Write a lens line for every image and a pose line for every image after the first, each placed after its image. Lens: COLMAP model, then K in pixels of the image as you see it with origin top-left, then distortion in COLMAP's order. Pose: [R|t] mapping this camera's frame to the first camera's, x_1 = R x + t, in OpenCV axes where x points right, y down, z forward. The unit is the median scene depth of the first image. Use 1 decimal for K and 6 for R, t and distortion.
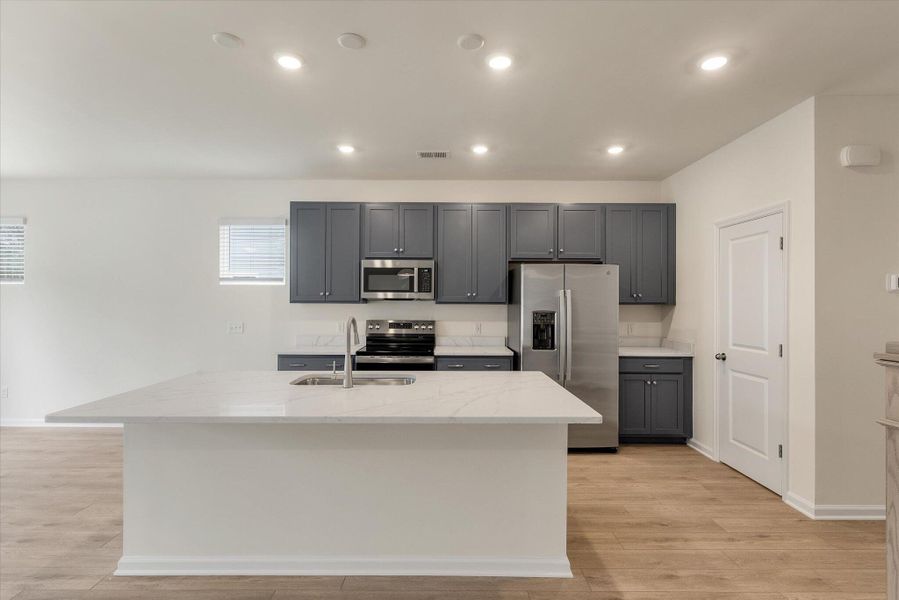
lens RADIAL K [[433.2, 0, 444.1], [0, 433.2, 299.6], [0, 0, 1]] dist [-0.000110, -0.000170]
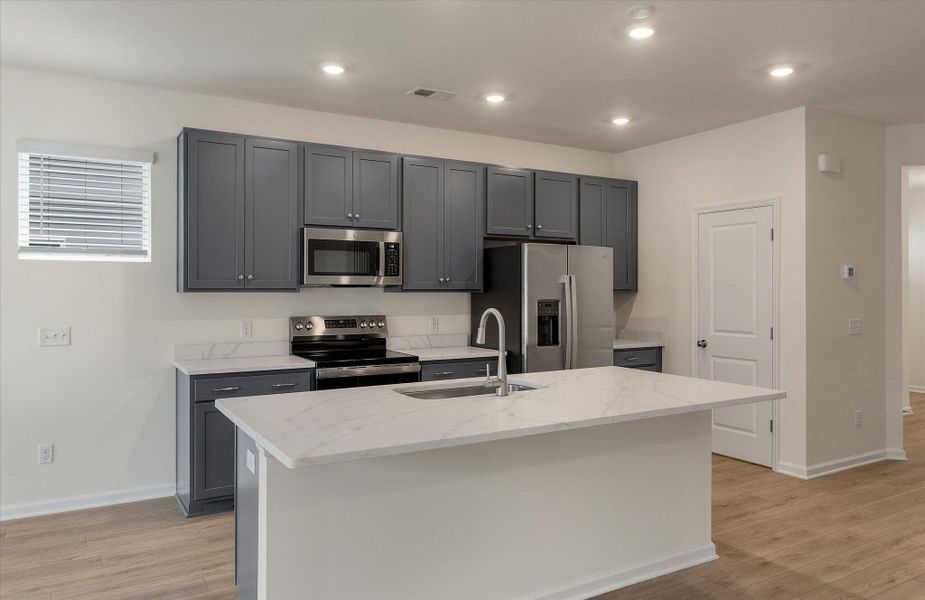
lens RADIAL K [[657.2, 0, 470.1], [0, 657.2, 288.5], [0, 0, 1]] dist [0.000440, -0.002636]
pose [[0.856260, -0.002864, 0.516537, -0.531271], [-0.000203, 0.999983, 0.005881, -0.003023], [-0.516545, -0.005141, 0.856244, -0.012494]]
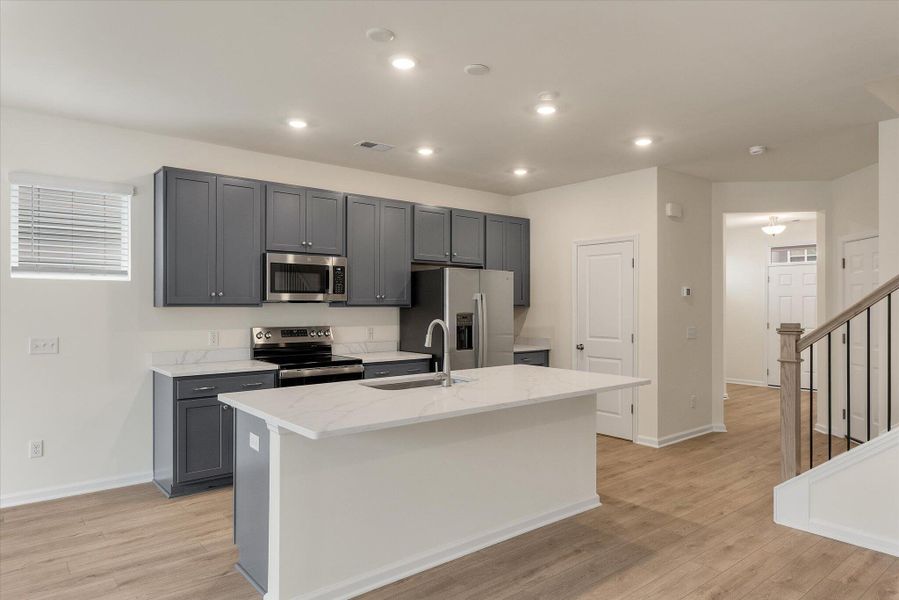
lens RADIAL K [[567.8, 0, 456.8], [0, 567.8, 303.6], [0, 0, 1]] dist [-0.000013, -0.000176]
pose [[0.767465, -0.001873, 0.641089, -0.637226], [-0.001968, 0.999984, 0.005277, -0.003565], [-0.641088, -0.005312, 0.767449, -0.044249]]
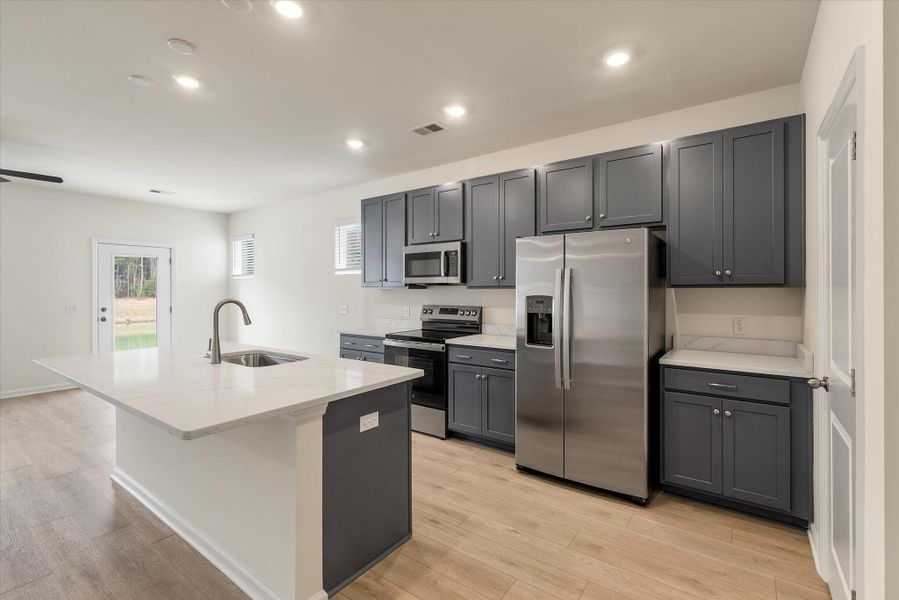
lens RADIAL K [[402.2, 0, 458.8], [0, 402.2, 289.5], [0, 0, 1]] dist [0.000954, -0.000083]
pose [[0.814570, -0.006837, -0.580025, 0.506503], [0.008614, 0.999963, 0.000311, 0.012288], [0.580001, -0.005250, 0.814599, 0.310548]]
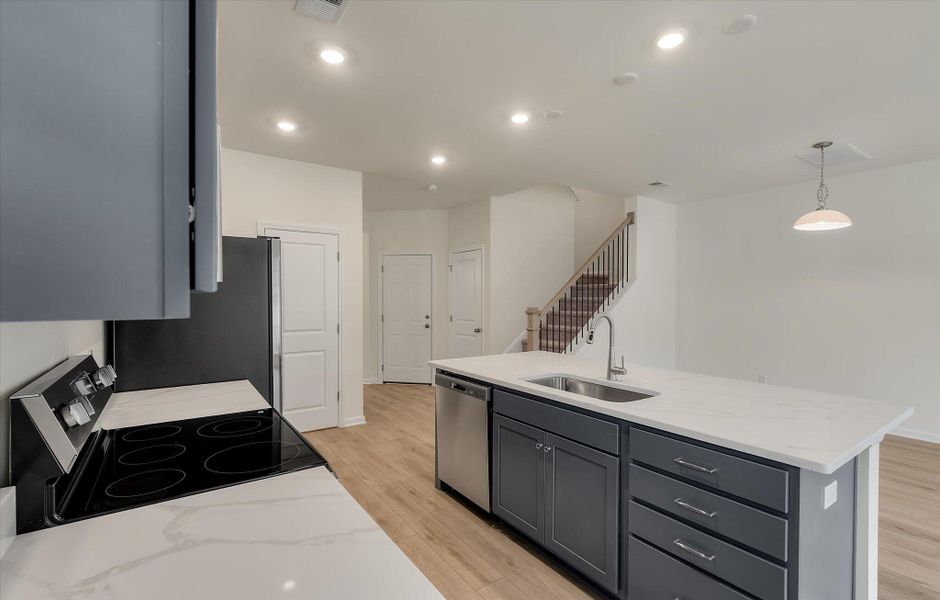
lens RADIAL K [[424.0, 0, 470.0], [0, 424.0, 300.0], [0, 0, 1]] dist [-0.000120, -0.000058]
pose [[-0.575496, -0.011597, 0.817722, -0.497108], [-0.009445, 0.999927, 0.007534, 0.003796], [-0.817750, -0.003388, -0.575563, 1.088530]]
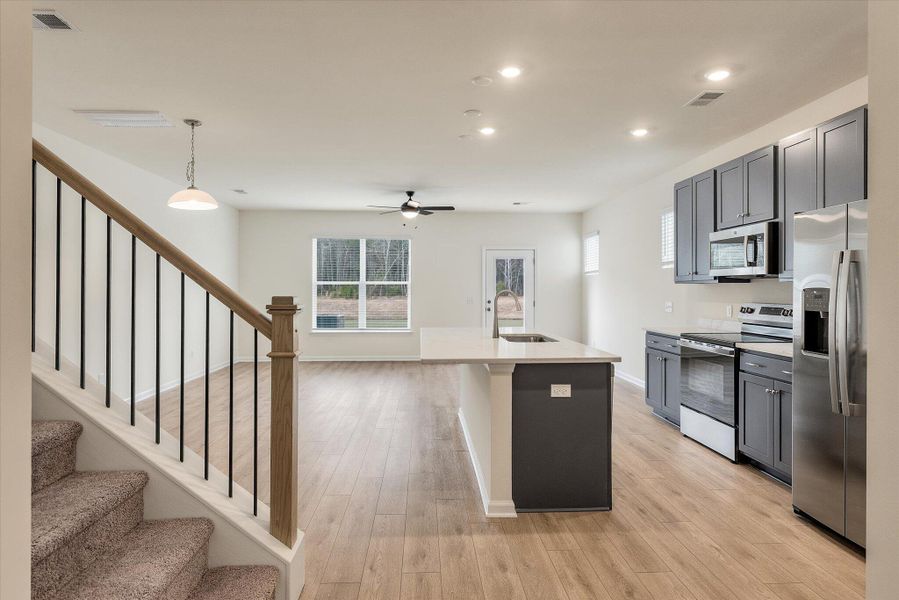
lens RADIAL K [[485.8, 0, 444.0], [0, 485.8, 288.0], [0, 0, 1]] dist [0.002175, 0.000426]
pose [[0.045313, -0.007843, -0.998942, 0.827154], [0.004970, 0.999959, -0.007625, 0.026406], [0.998960, -0.004620, 0.045350, 0.439799]]
